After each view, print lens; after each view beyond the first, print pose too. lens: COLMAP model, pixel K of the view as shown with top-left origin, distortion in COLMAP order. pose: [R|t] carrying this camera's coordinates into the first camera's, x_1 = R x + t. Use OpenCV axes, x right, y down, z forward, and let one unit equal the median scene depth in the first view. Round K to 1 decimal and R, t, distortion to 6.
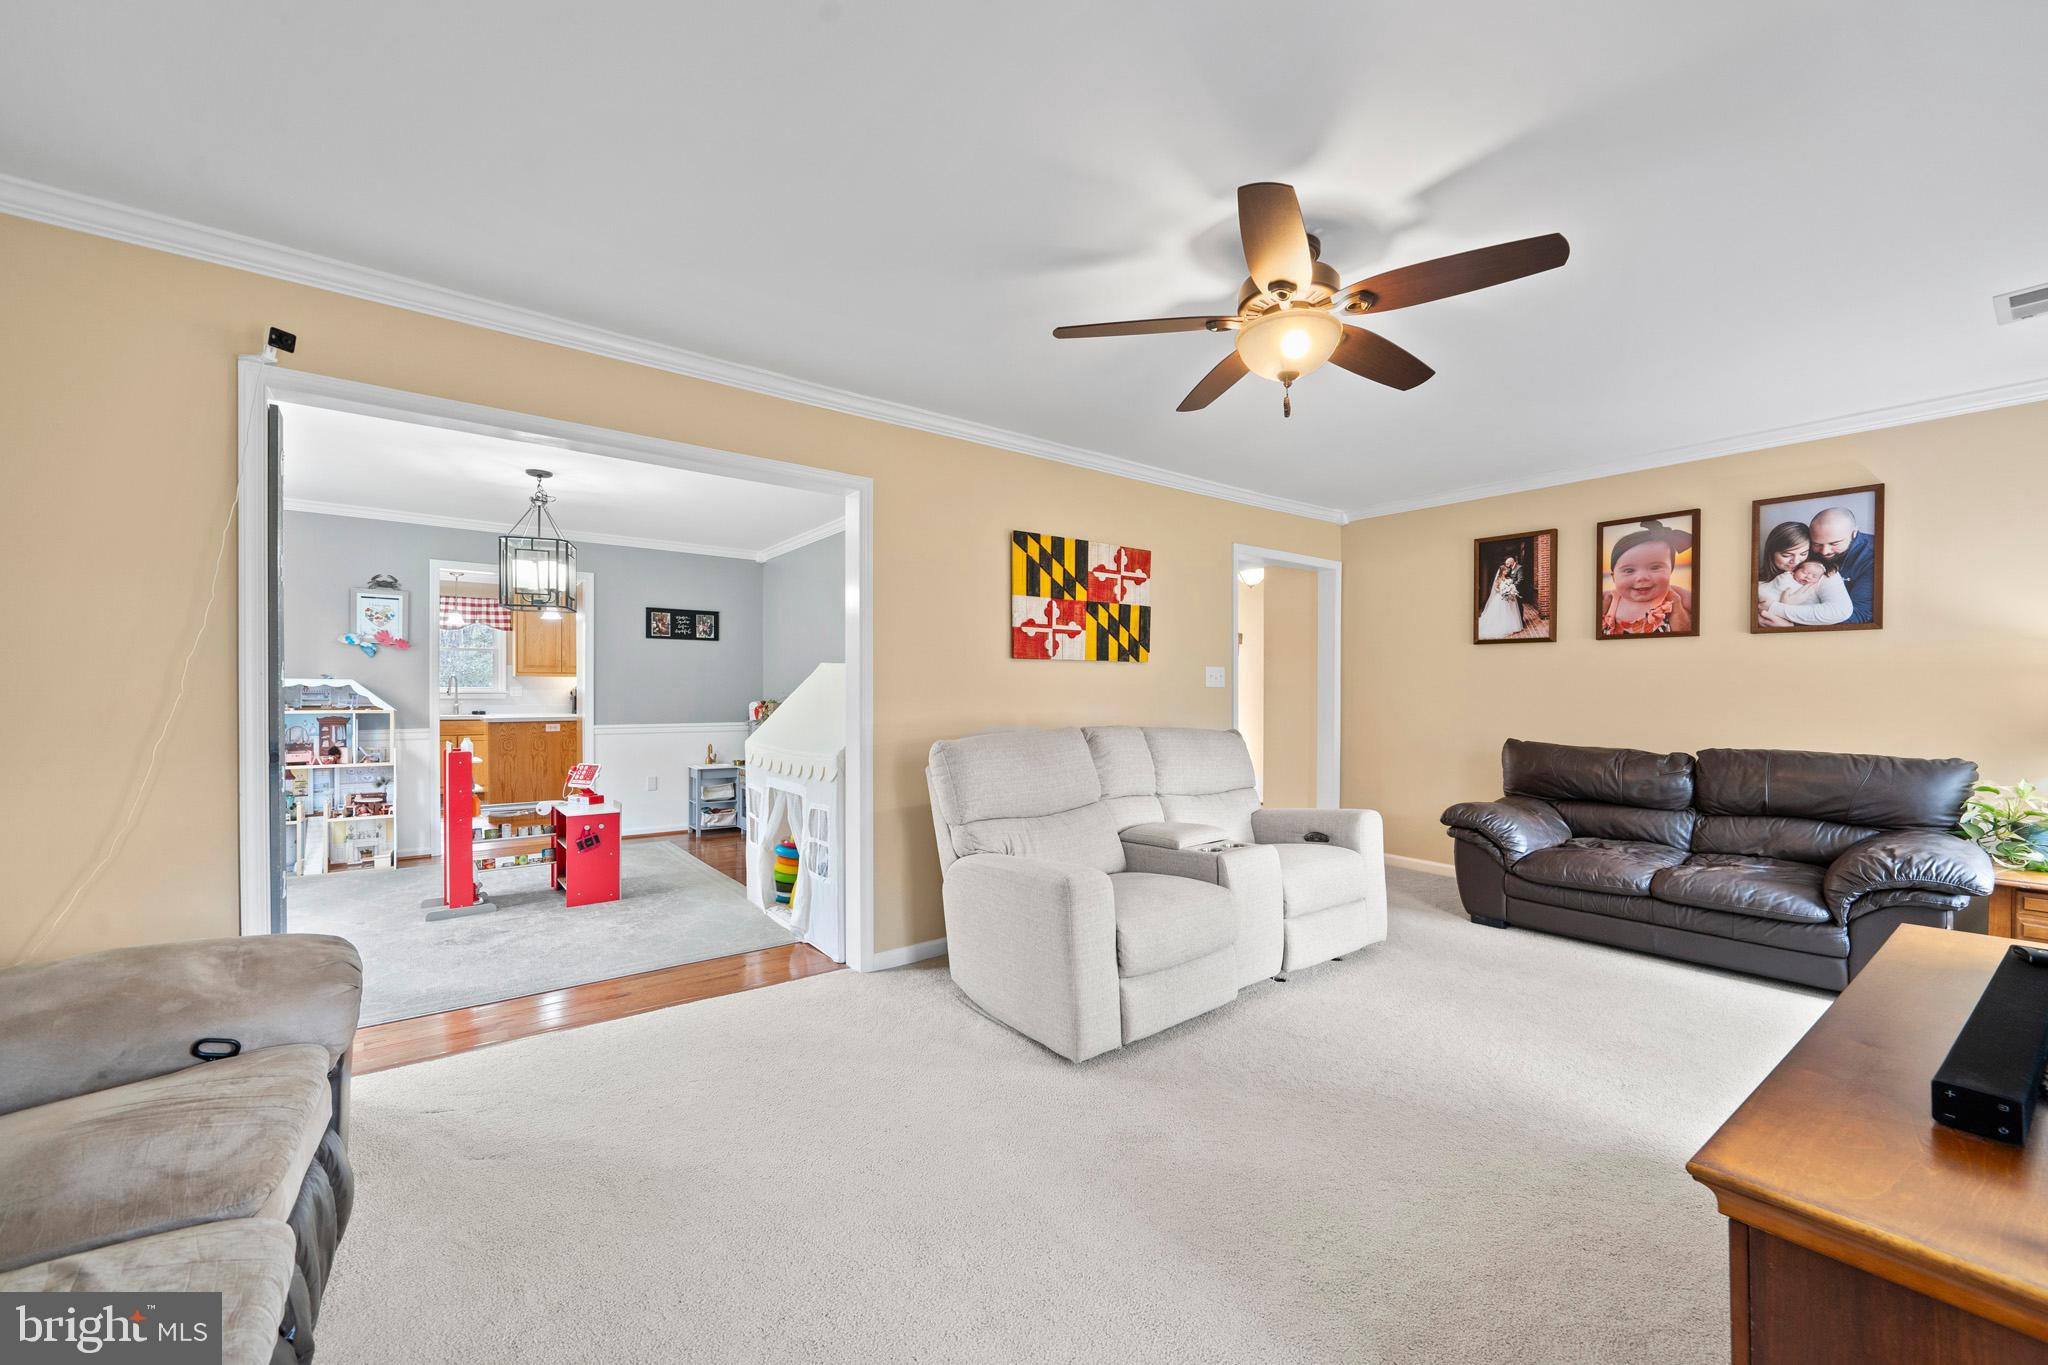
lens RADIAL K [[785.7, 0, 1036.9], [0, 785.7, 696.7], [0, 0, 1]] dist [-0.002126, -0.000651]
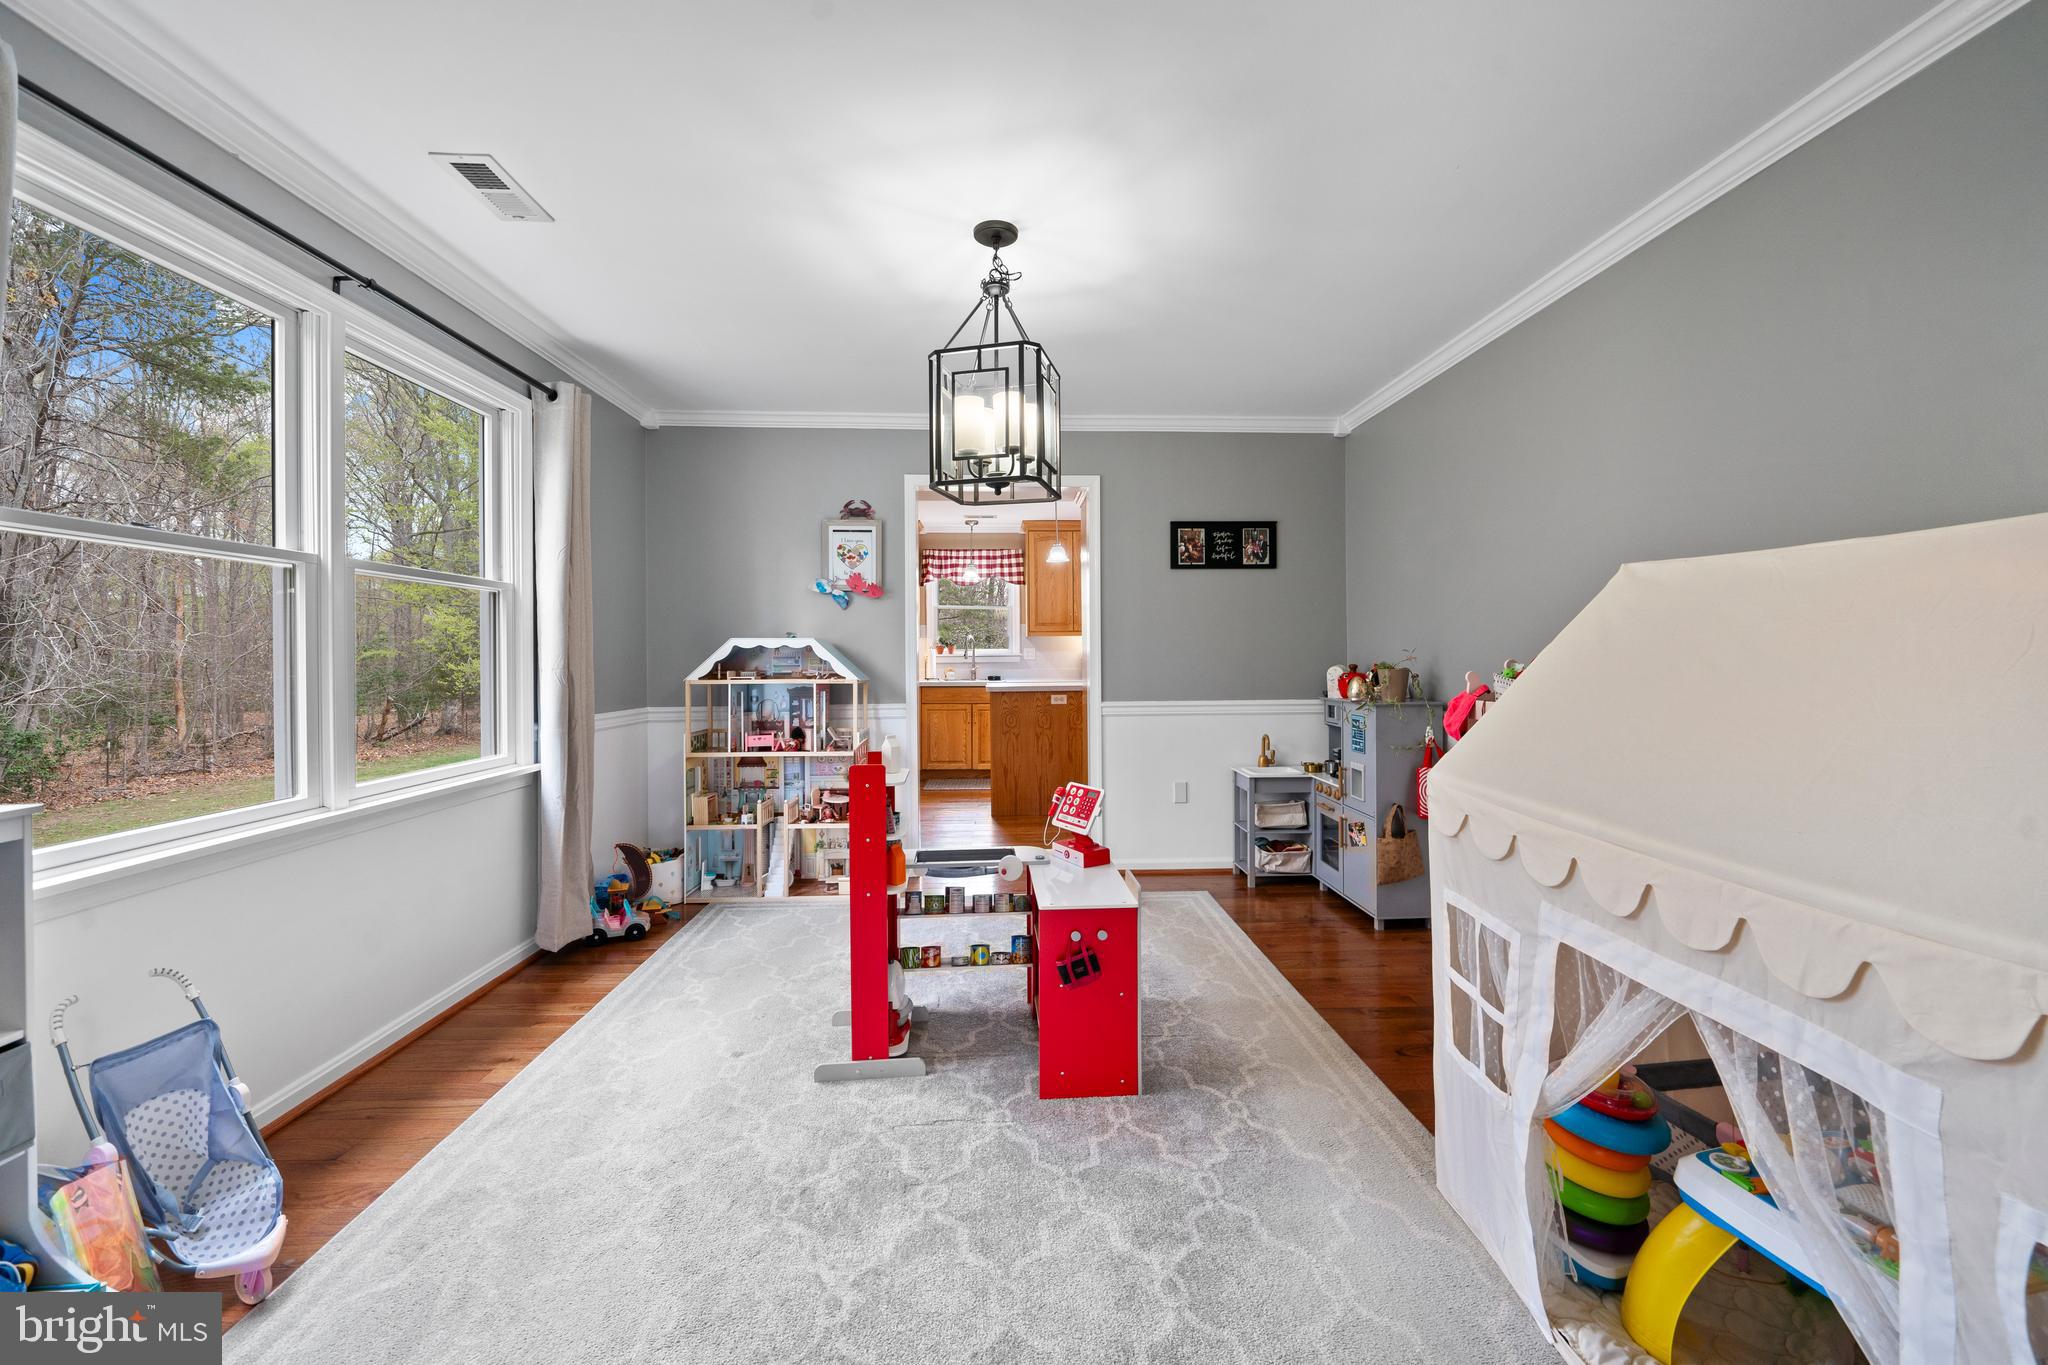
lens RADIAL K [[785.7, 0, 1036.5], [0, 785.7, 652.0], [0, 0, 1]] dist [-0.002126, -0.000651]
pose [[0.817619, -0.011026, -0.575653, -0.314805], [0.006250, 0.999928, -0.010276, 0.000119], [0.575725, 0.004804, 0.817629, 0.592506]]
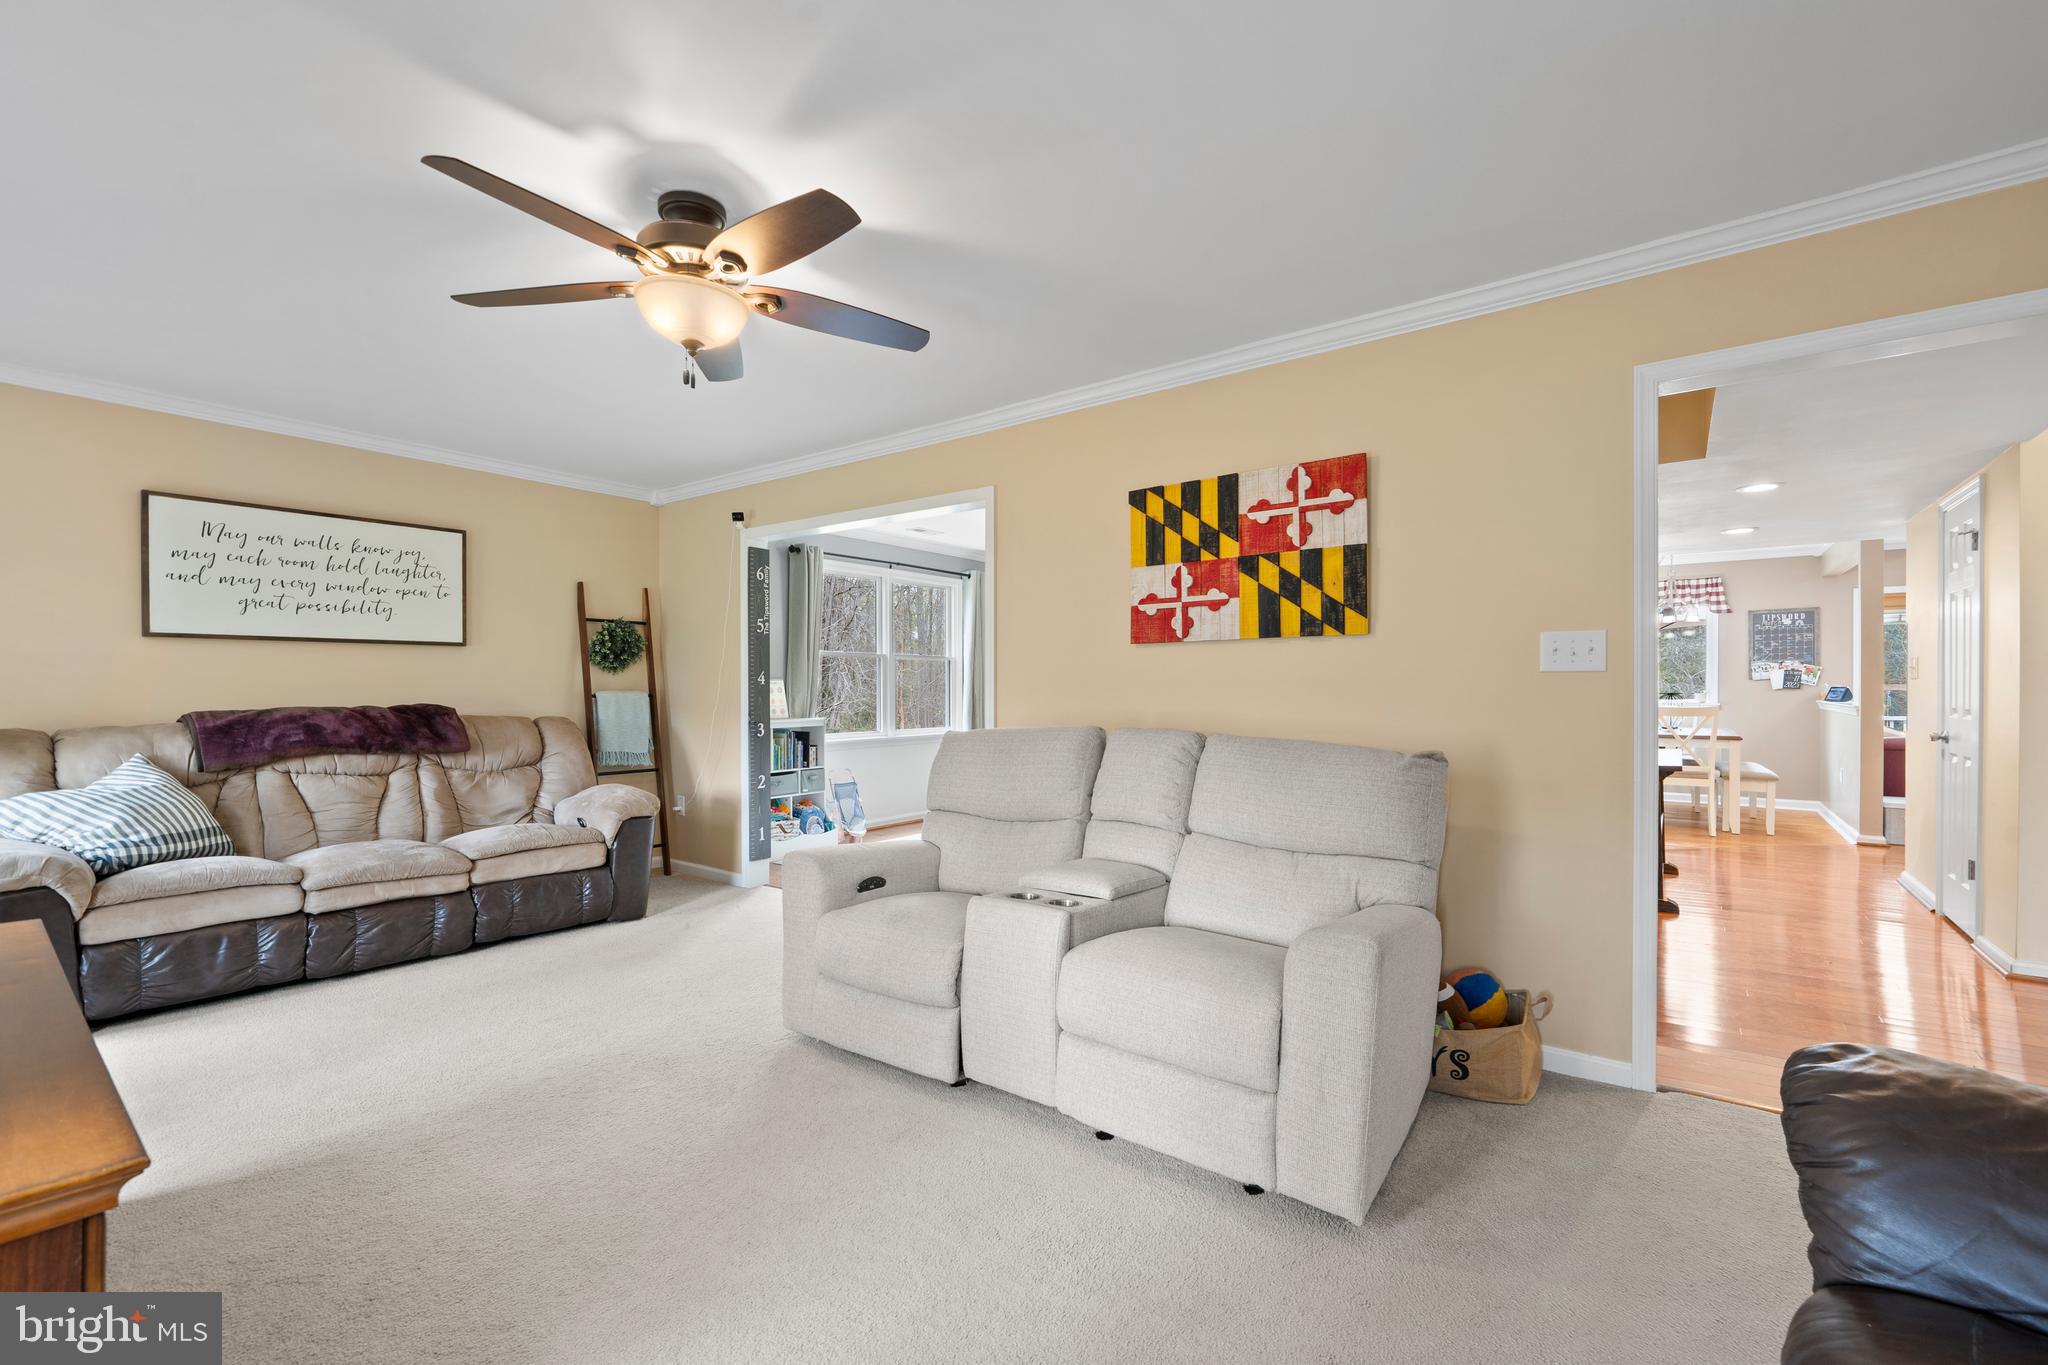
lens RADIAL K [[862.1, 0, 1034.6], [0, 862.1, 693.2], [0, 0, 1]] dist [-0.002767, -0.000383]
pose [[0.266368, 0.002892, -0.963867, 0.717475], [-0.006562, 0.999978, 0.001187, 0.002940], [0.963849, 0.006009, 0.266381, 0.567091]]
